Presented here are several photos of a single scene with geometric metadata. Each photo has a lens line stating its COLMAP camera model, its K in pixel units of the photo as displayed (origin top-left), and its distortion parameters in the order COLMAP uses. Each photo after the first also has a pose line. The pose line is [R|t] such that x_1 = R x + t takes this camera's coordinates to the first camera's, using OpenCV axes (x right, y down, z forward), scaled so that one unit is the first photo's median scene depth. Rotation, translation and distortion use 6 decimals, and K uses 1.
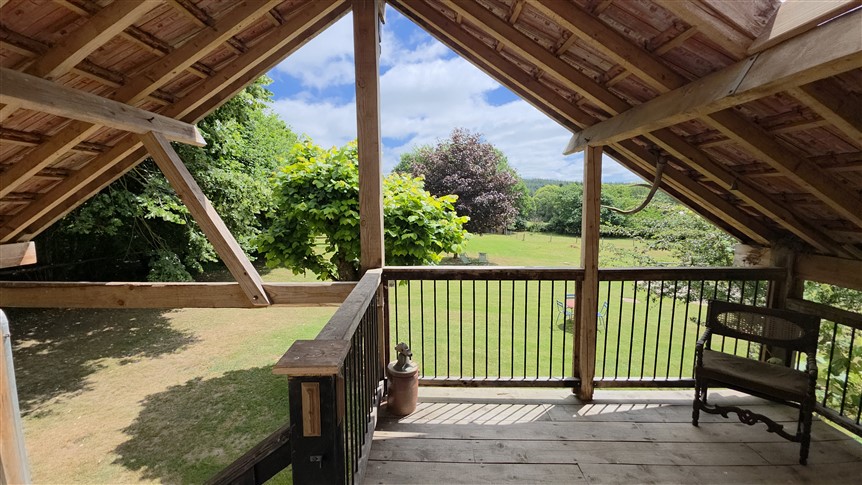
lens RADIAL K [[343.0, 0, 428.9], [0, 343.0, 240.7], [0, 0, 1]] dist [0.000607, -0.003773]
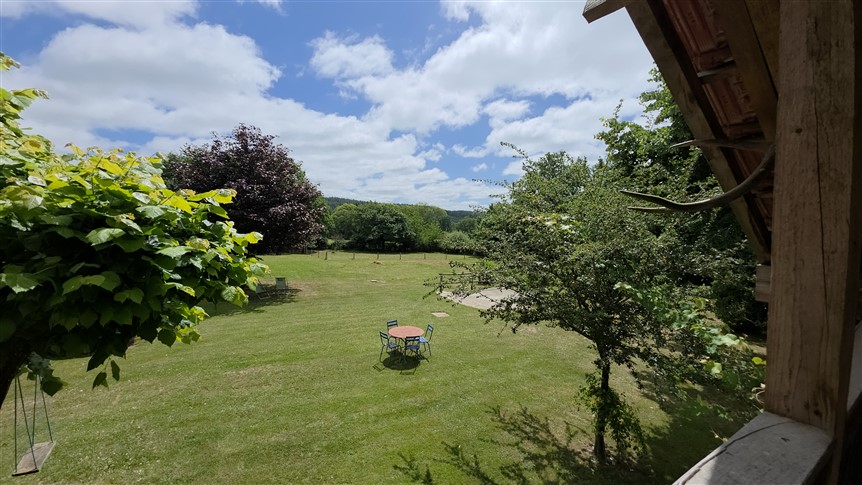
lens RADIAL K [[343.0, 0, 430.1], [0, 343.0, 240.7], [0, 0, 1]] dist [0.000607, -0.003773]
pose [[0.839759, -0.017949, 0.542663, 0.047242], [0.045505, 0.998264, -0.037400, -0.023451], [-0.541049, 0.056101, 0.839118, 0.413640]]
